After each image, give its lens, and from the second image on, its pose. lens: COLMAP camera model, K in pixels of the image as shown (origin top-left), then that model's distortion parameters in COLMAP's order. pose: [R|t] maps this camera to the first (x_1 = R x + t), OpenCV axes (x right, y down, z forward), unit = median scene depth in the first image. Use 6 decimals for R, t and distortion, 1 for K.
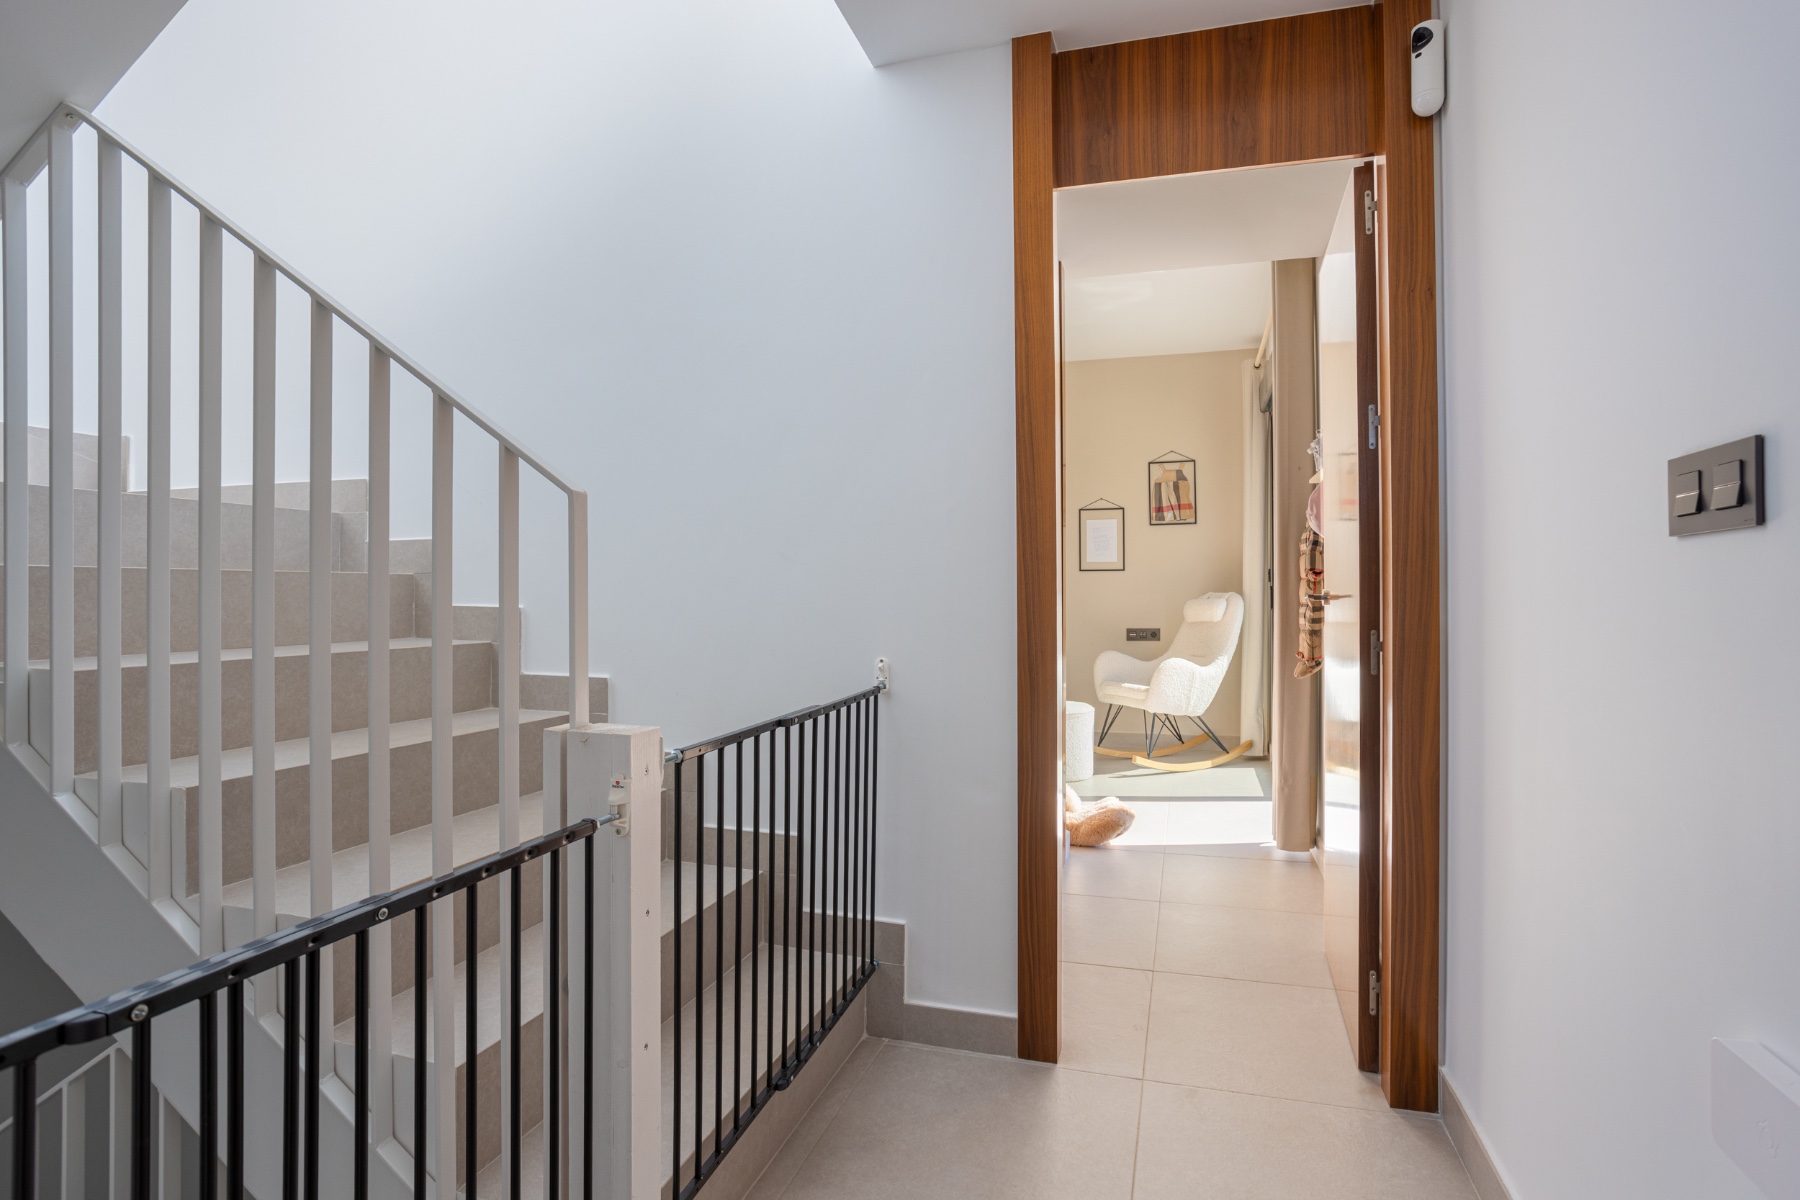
lens RADIAL K [[910.6, 0, 900.0], [0, 910.6, 600.0], [0, 0, 1]] dist [-0.019485, -0.000228]
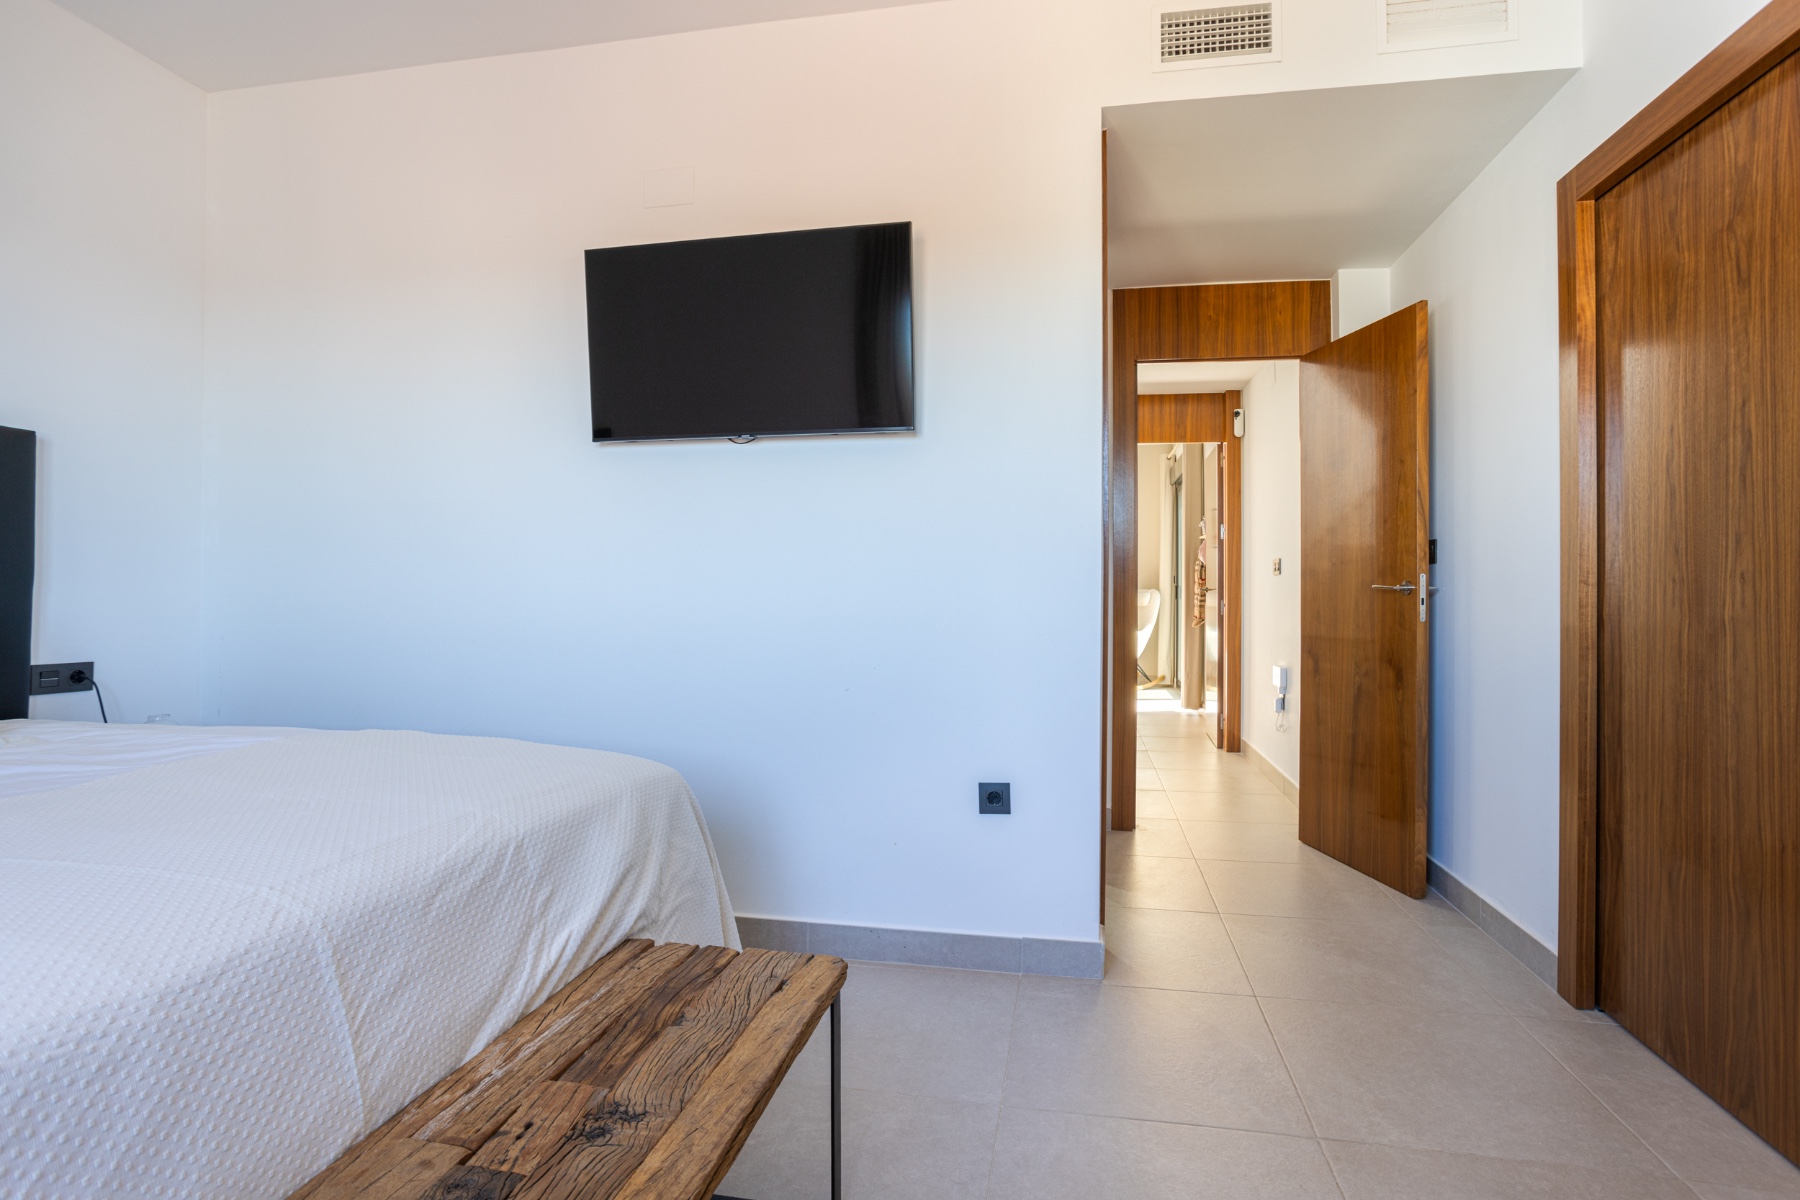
lens RADIAL K [[910.6, 0, 900.0], [0, 910.6, 600.0], [0, 0, 1]] dist [-0.019485, -0.000228]
pose [[0.993348, 0.004380, 0.115072, -0.508077], [-0.004644, 0.999987, 0.002026, 0.018551], [-0.115061, -0.002547, 0.993355, -1.074579]]
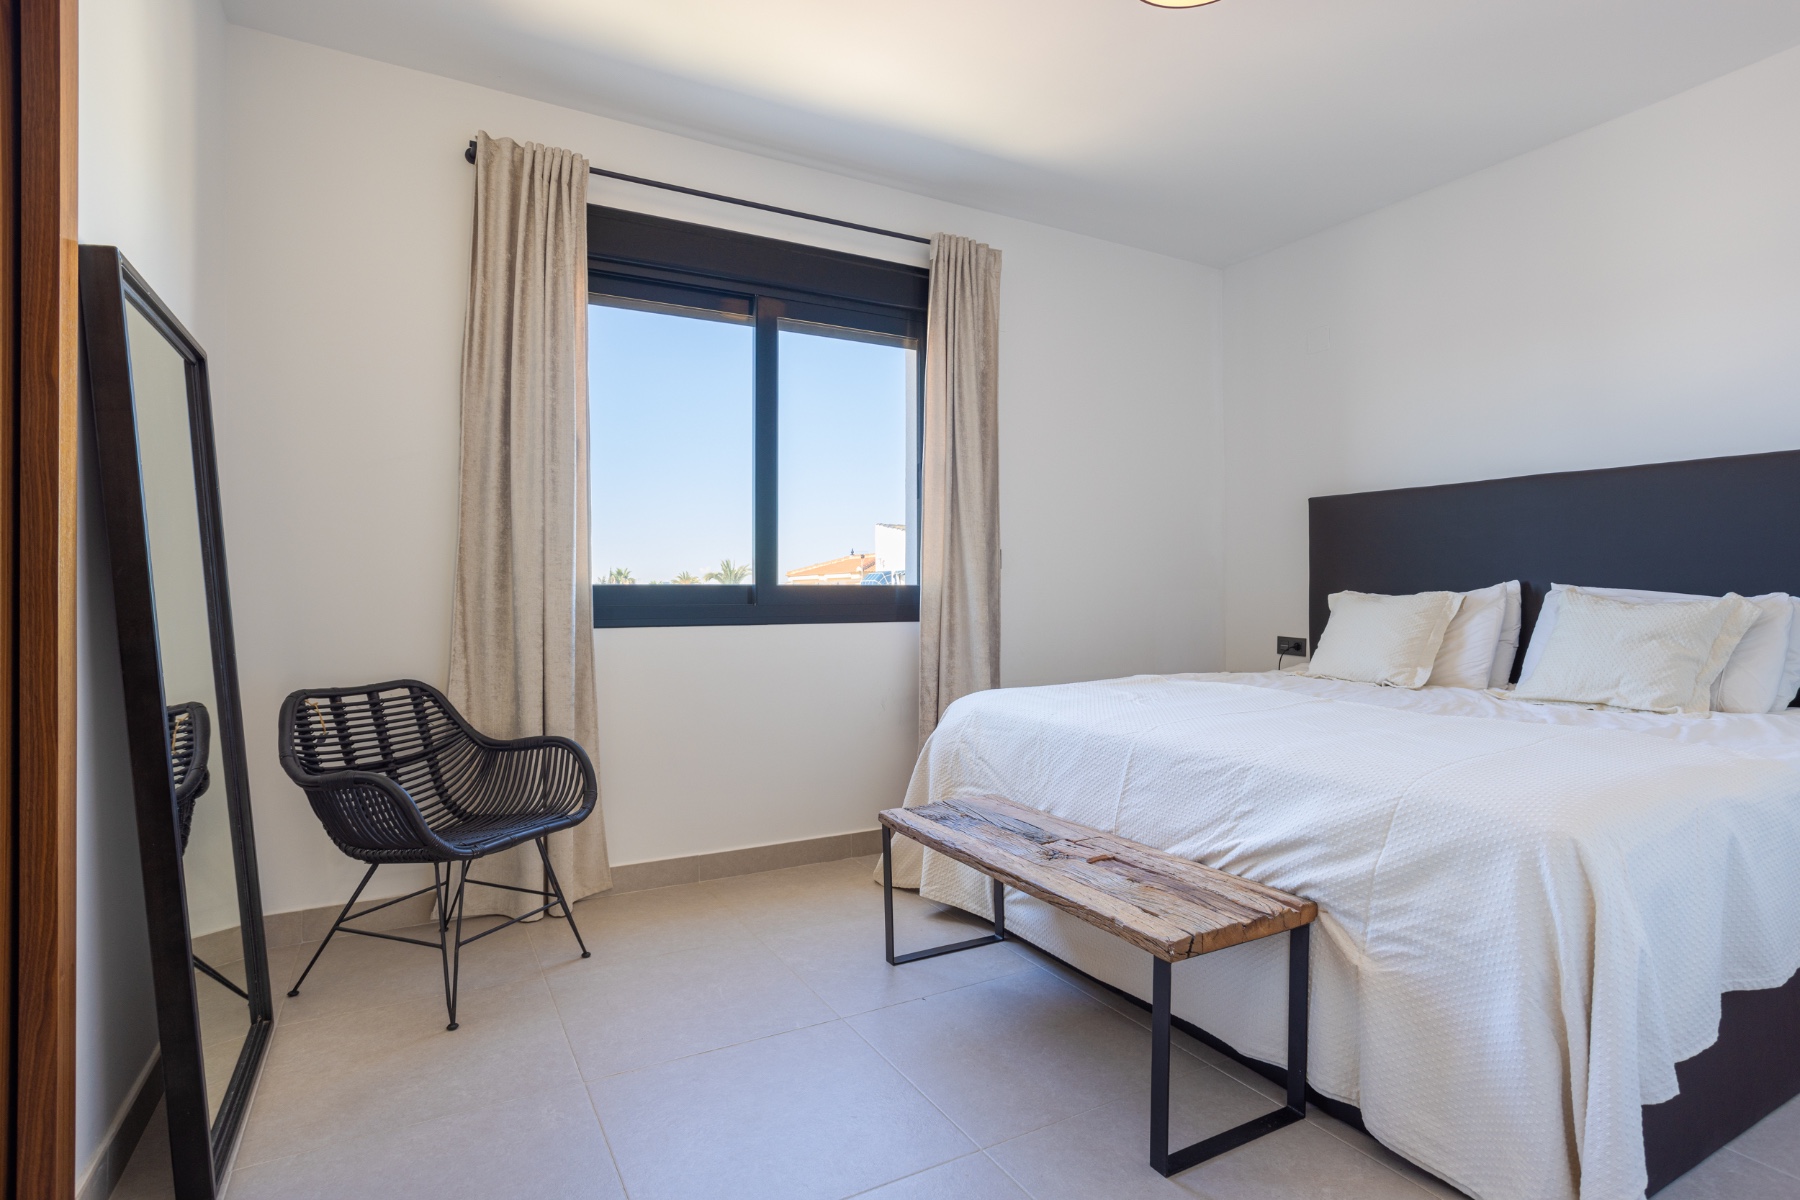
lens RADIAL K [[910.6, 0, 900.0], [0, 910.6, 600.0], [0, 0, 1]] dist [-0.019485, -0.000228]
pose [[-0.699411, 0.003305, -0.714712, 4.103109], [-0.000813, 0.999985, 0.005420, 0.005219], [0.714719, 0.004372, -0.699398, 5.716851]]
